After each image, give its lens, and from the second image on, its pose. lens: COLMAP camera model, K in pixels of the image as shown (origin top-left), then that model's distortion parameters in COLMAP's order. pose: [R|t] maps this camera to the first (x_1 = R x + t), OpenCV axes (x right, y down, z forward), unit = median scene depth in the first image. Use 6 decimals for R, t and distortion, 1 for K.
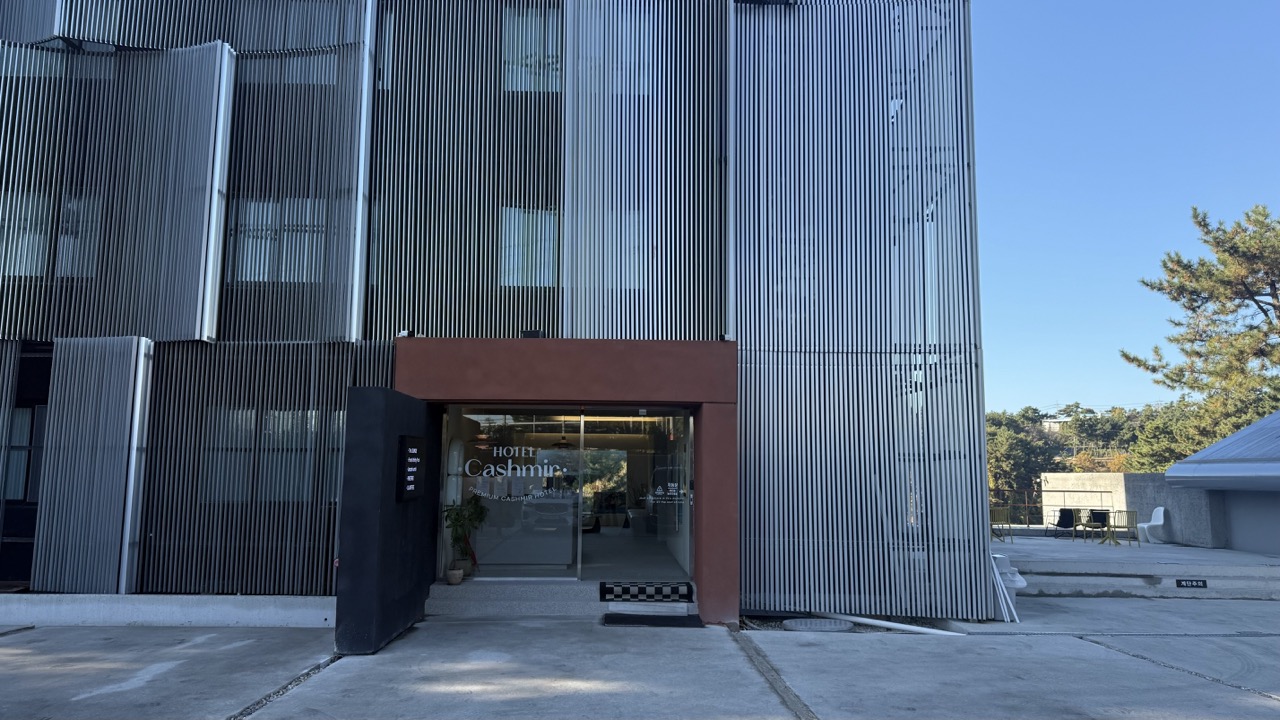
lens RADIAL K [[904.2, 0, 633.7], [0, 904.2, 360.3], [0, 0, 1]] dist [0.043994, -0.047831]
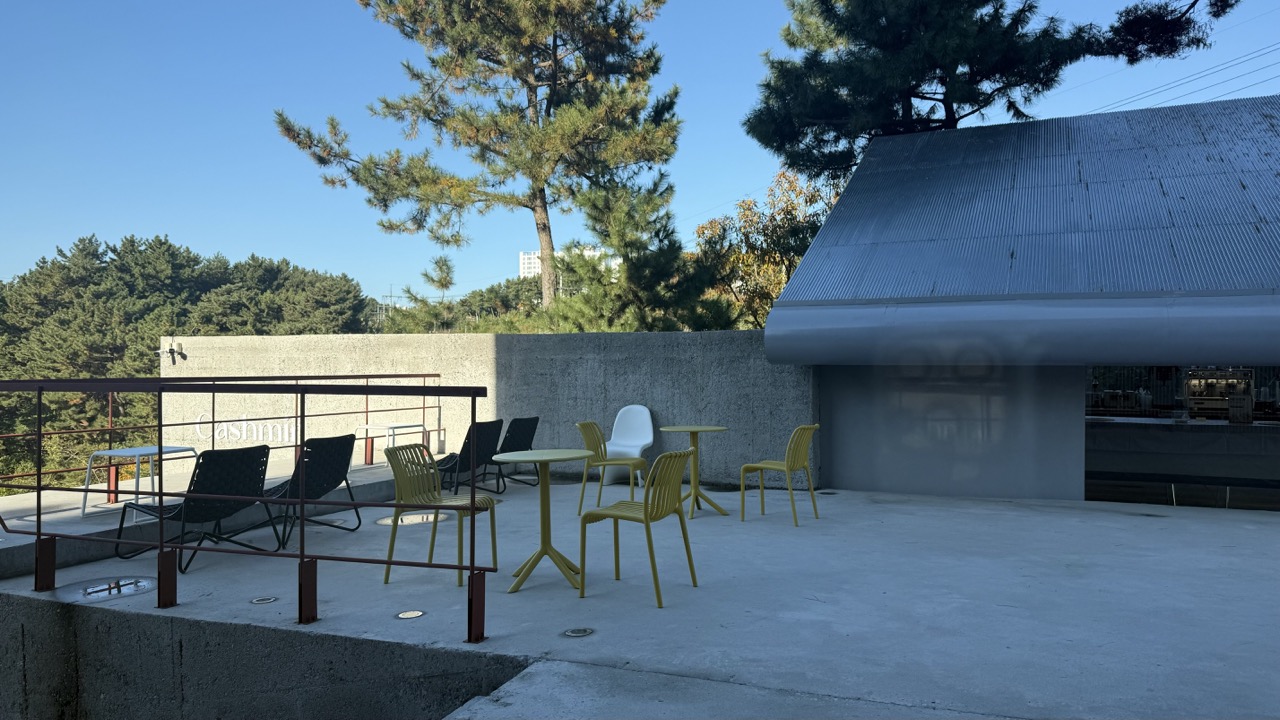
lens RADIAL K [[904.2, 0, 640.4], [0, 904.2, 357.8], [0, 0, 1]] dist [0.043994, -0.047831]
pose [[0.357826, -0.005025, 0.933775, 0.129569], [-0.115142, 0.992117, 0.049463, 0.094904], [-0.926662, -0.125216, 0.354427, 0.697025]]
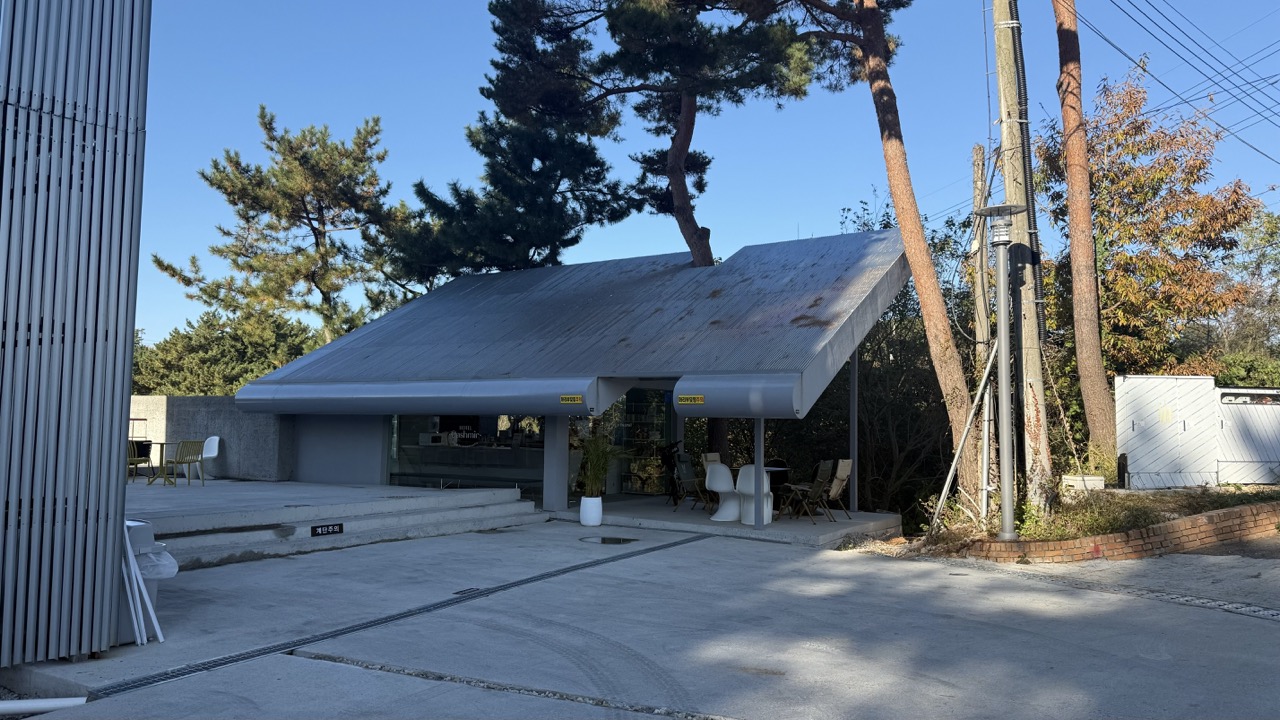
lens RADIAL K [[904.2, 0, 636.9], [0, 904.2, 359.2], [0, 0, 1]] dist [0.043994, -0.047831]
pose [[0.494721, 0.059829, 0.866990, 0.033599], [-0.120005, 0.992773, -0.000032, 0.036792], [-0.860726, -0.104027, 0.498326, 0.214373]]
